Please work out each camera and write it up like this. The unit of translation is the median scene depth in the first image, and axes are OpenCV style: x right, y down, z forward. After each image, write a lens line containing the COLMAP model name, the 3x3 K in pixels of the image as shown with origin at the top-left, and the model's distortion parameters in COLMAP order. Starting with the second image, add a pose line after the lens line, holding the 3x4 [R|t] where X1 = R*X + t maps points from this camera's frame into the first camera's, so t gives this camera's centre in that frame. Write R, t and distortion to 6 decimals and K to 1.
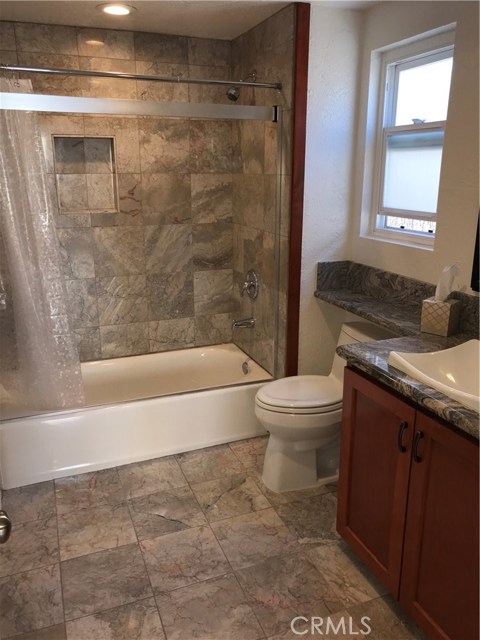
lens RADIAL K [[524.9, 0, 244.1], [0, 524.9, 315.4], [0, 0, 1]] dist [0.018272, -0.001645]
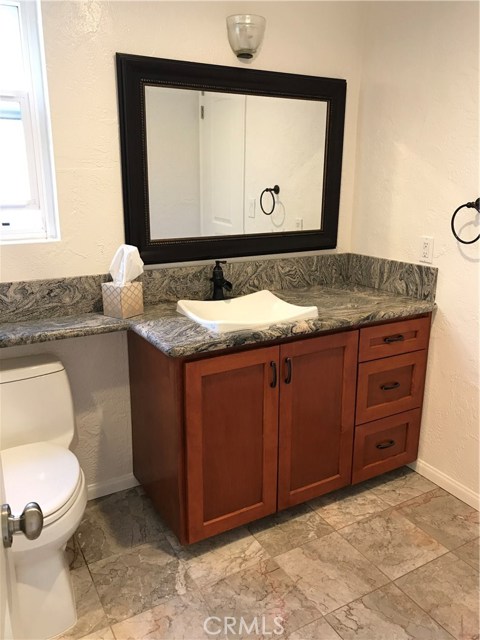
lens RADIAL K [[524.9, 0, 238.0], [0, 524.9, 317.7], [0, 0, 1]] dist [0.018272, -0.001645]
pose [[-0.139592, -0.262091, 0.954894, -0.587823], [0.265625, 0.919080, 0.291092, -0.189671], [-0.953917, 0.294278, -0.058678, 0.836257]]
